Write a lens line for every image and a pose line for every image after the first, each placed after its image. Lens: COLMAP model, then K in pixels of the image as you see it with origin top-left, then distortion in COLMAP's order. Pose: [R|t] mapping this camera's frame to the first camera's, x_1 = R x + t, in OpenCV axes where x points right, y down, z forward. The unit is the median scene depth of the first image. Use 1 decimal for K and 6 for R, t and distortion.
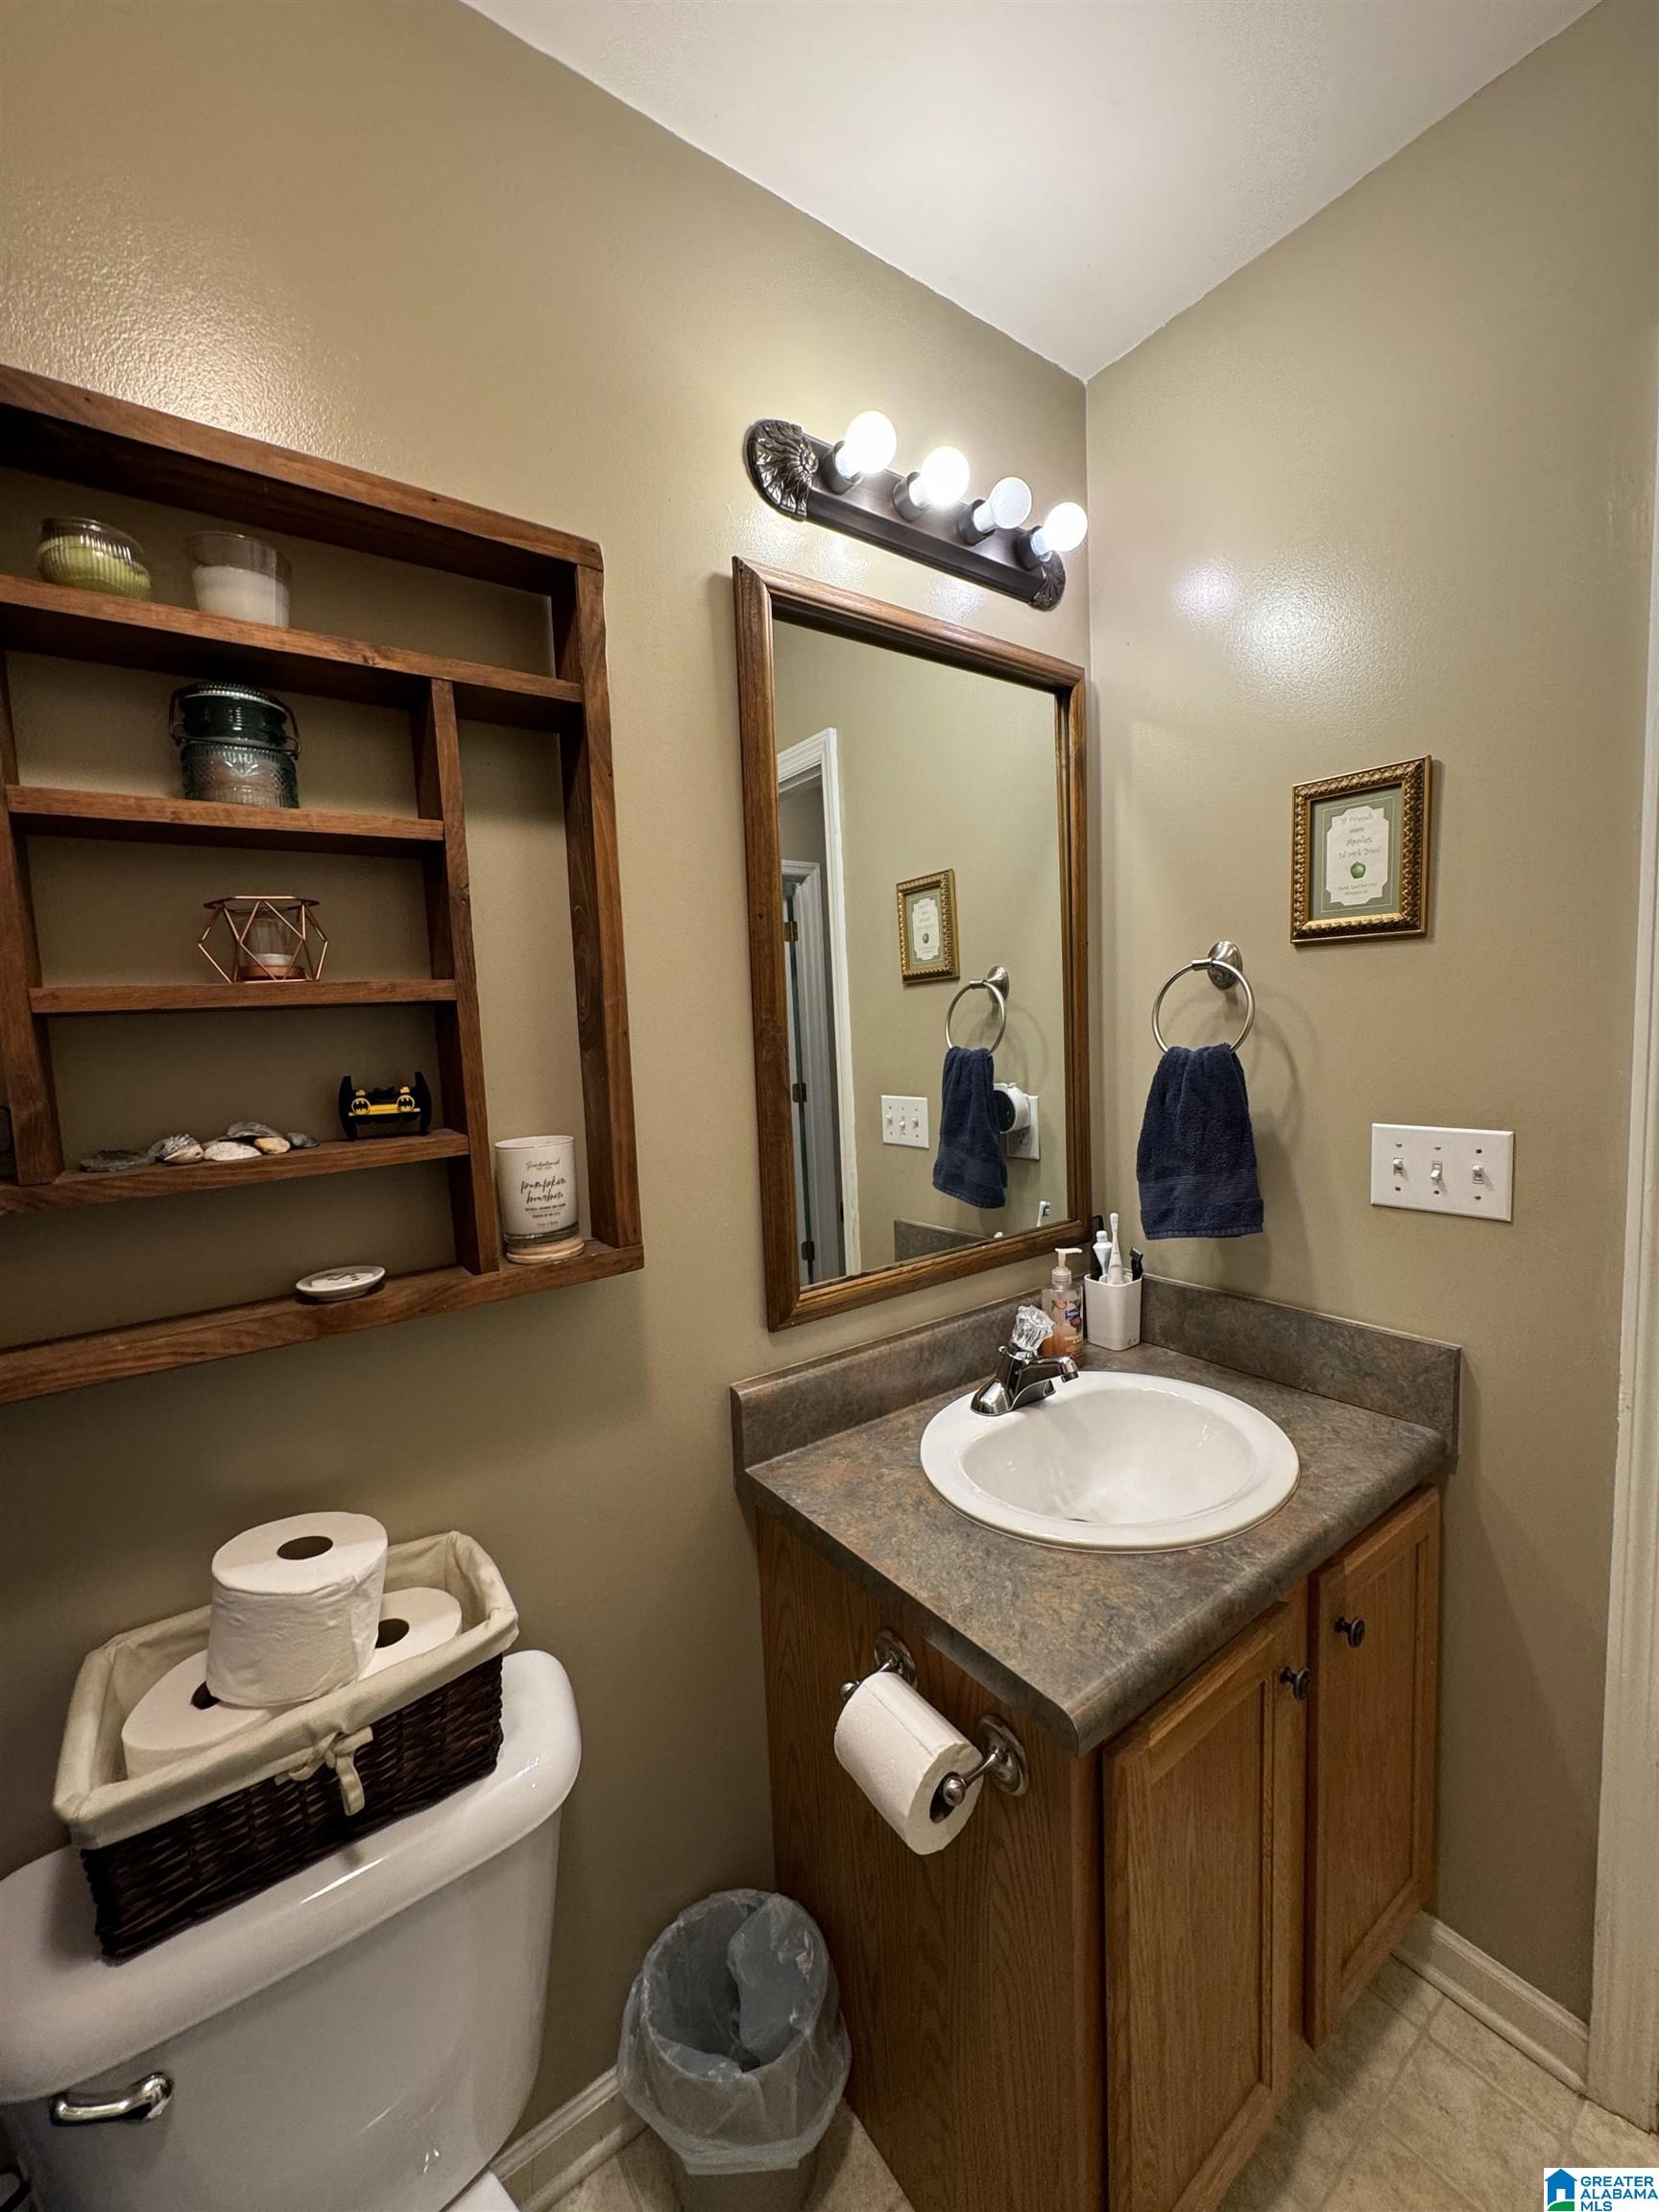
lens RADIAL K [[880.2, 0, 834.0], [0, 880.2, 1107.4], [0, 0, 1]] dist [-0.002274, 0.000210]
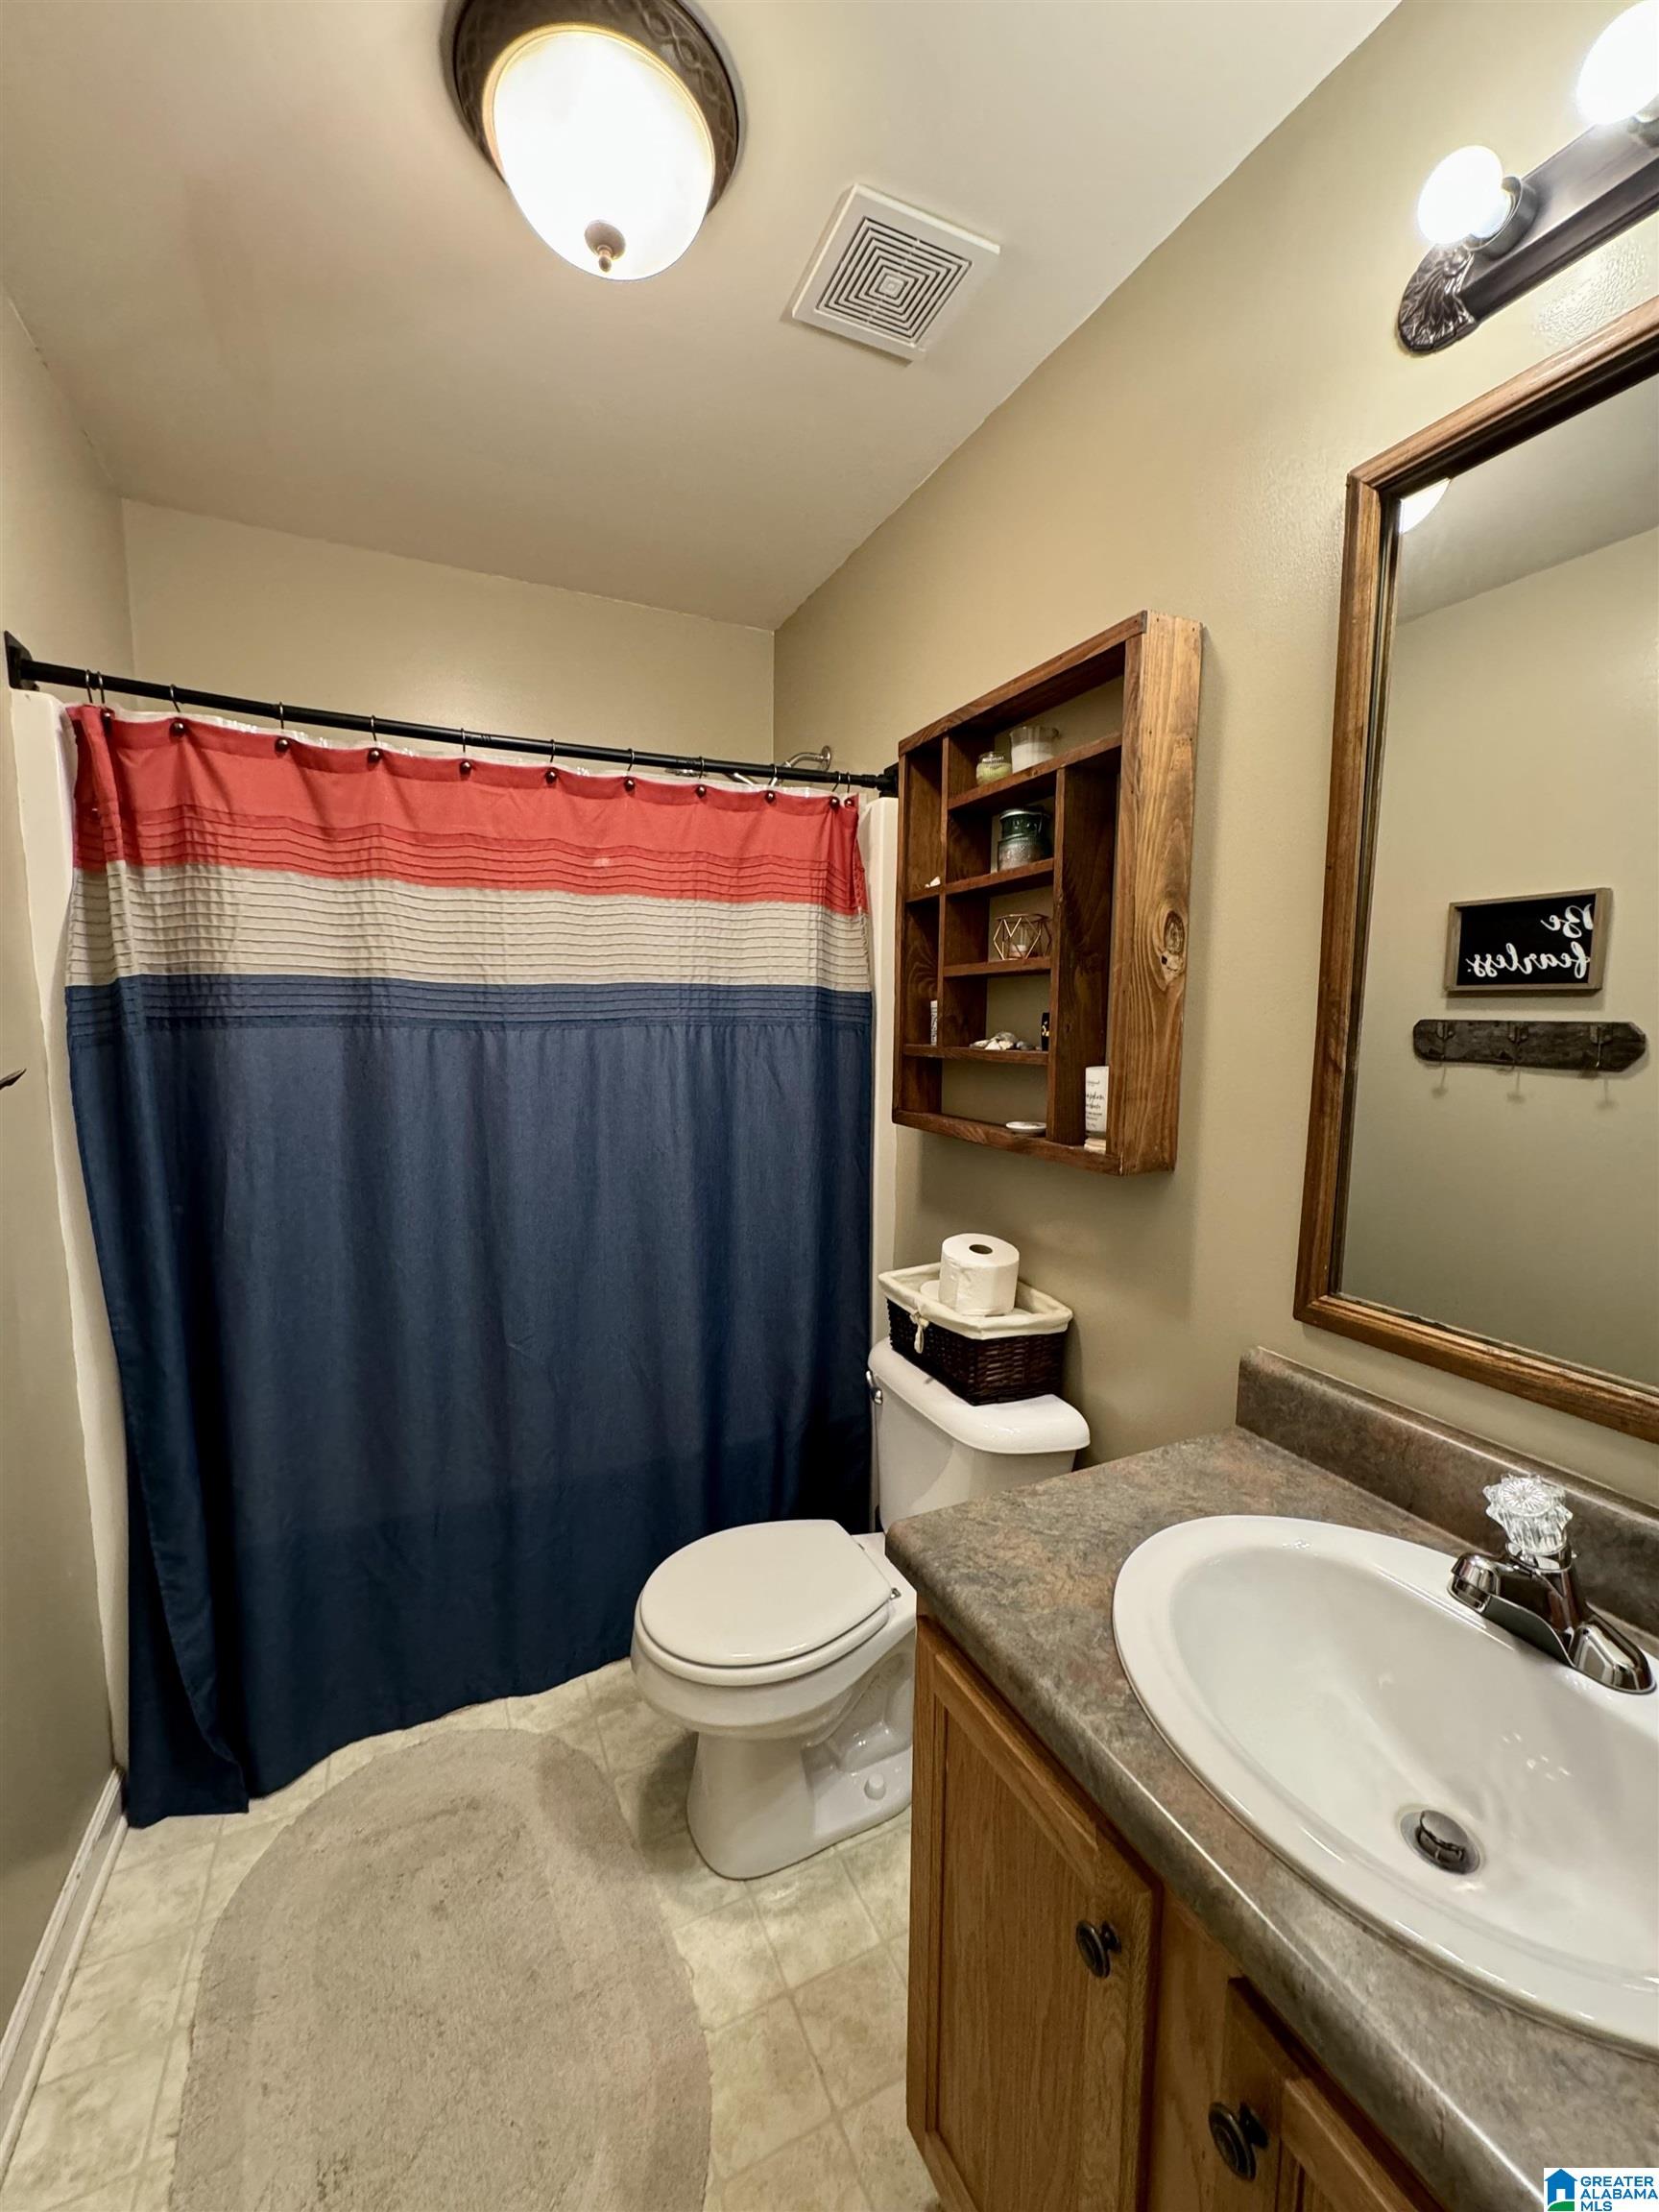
lens RADIAL K [[880.2, 0, 834.0], [0, 880.2, 1107.4], [0, 0, 1]] dist [-0.002274, 0.000210]
pose [[-0.181604, 0.151069, -0.971699, 1.120756], [-0.092057, 0.981178, 0.169748, -0.098290], [0.979053, 0.120279, -0.164279, 0.812912]]
